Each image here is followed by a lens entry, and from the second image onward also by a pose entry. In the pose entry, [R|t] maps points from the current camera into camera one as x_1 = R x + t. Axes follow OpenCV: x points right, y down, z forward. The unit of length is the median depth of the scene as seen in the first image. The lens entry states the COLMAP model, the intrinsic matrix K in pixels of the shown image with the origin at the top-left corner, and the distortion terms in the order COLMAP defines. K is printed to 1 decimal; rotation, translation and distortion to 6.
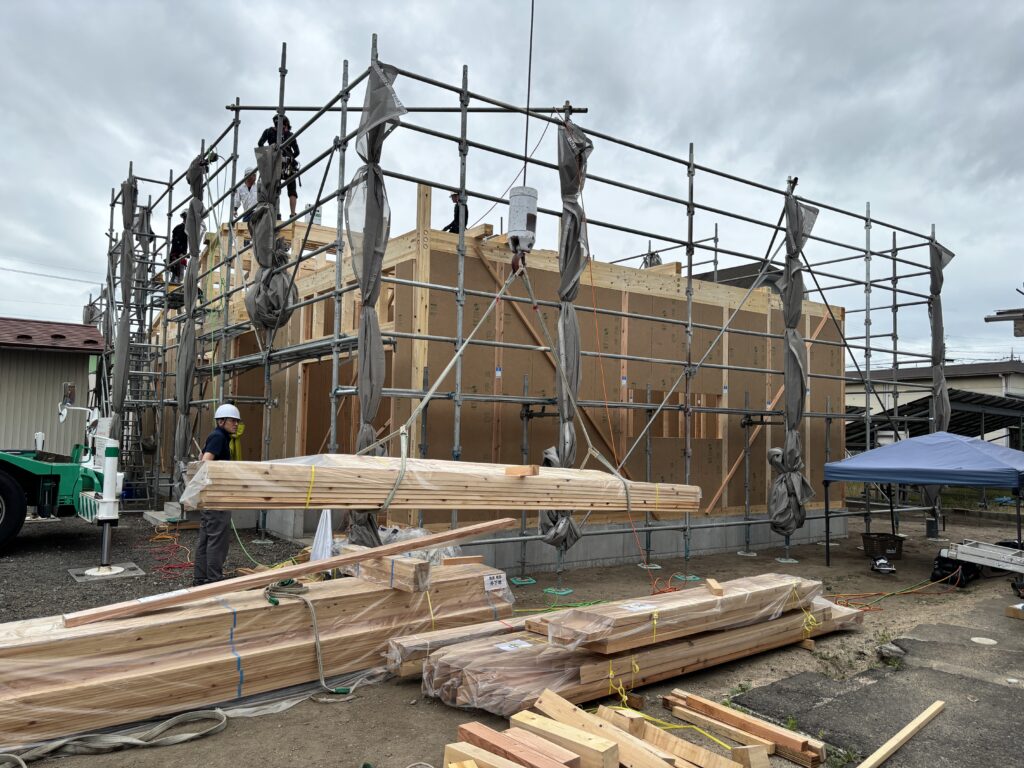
lens RADIAL K [[771.0, 0, 514.9], [0, 771.0, 388.5], [0, 0, 1]] dist [0.030768, -0.026247]
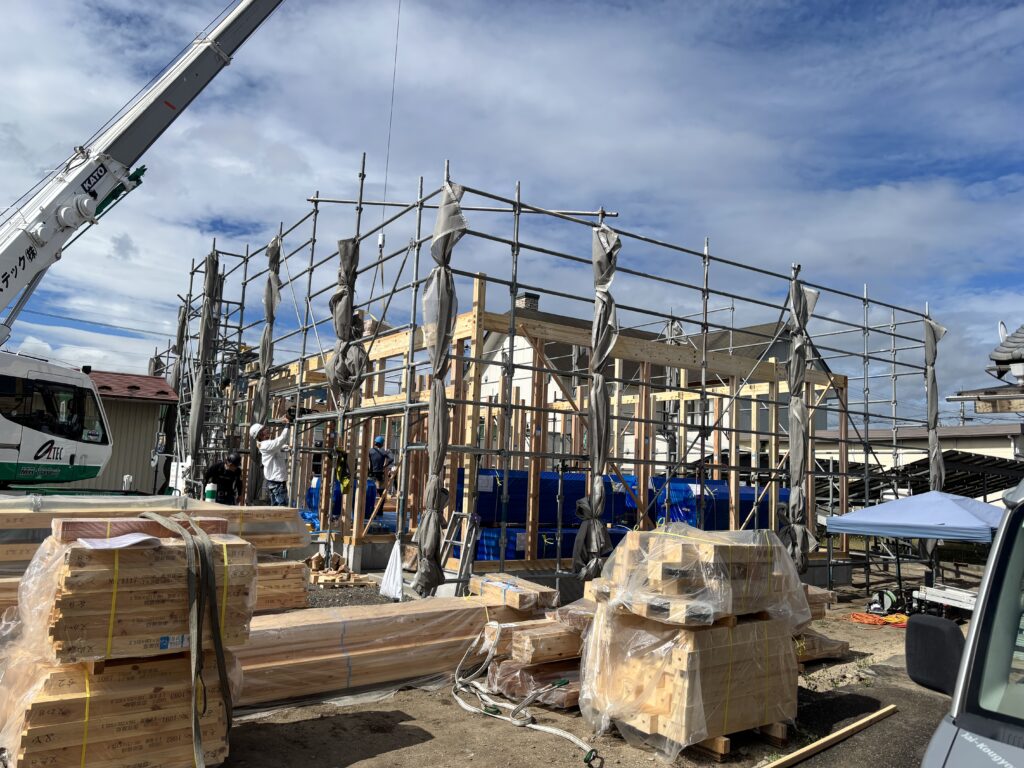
lens RADIAL K [[771.0, 0, 516.4], [0, 771.0, 389.4], [0, 0, 1]] dist [0.030768, -0.026247]
pose [[0.999494, 0.016269, -0.027342, -0.023536], [-0.017904, 0.997999, -0.060637, -0.013446], [0.026301, 0.061096, 0.997785, -0.163175]]
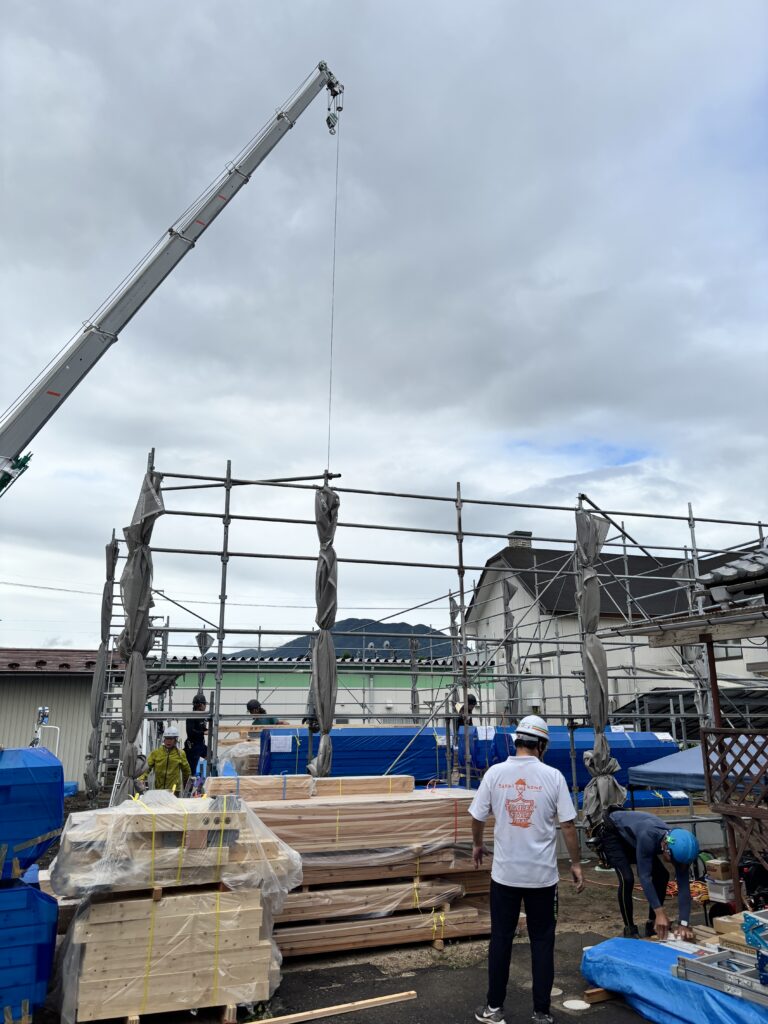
lens RADIAL K [[771.0, 0, 381.7], [0, 771.0, 518.5], [0, 0, 1]] dist [0.030768, -0.026247]
pose [[0.950752, -0.104171, -0.291924, 0.466856], [0.042297, 0.976625, -0.210748, -0.022969], [0.307054, 0.188022, 0.932934, -0.117513]]
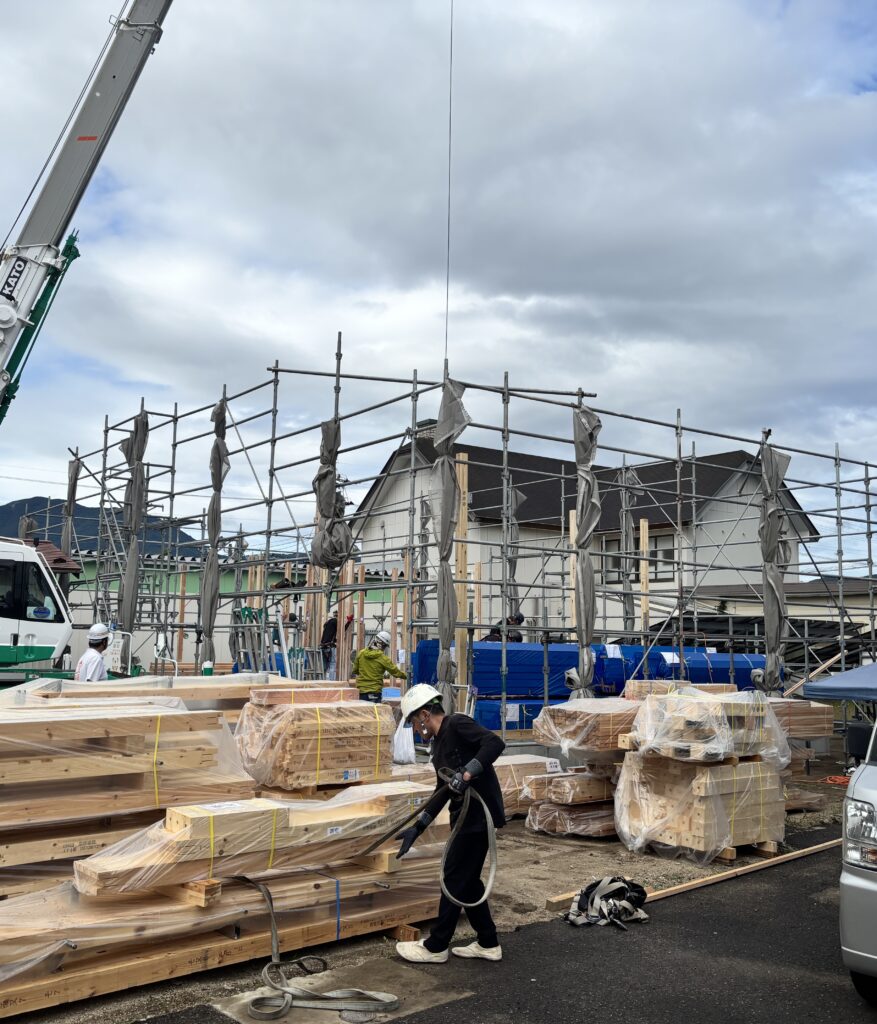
lens RADIAL K [[1024.0, 0, 404.8], [0, 1024.0, 512.6], [0, 0, 1]] dist [0.037734, 0.000000]
pose [[0.999949, -0.002043, -0.009873, -0.180740], [0.001311, 0.997286, -0.073607, -0.045345], [0.009997, 0.073590, 0.997238, -0.578220]]
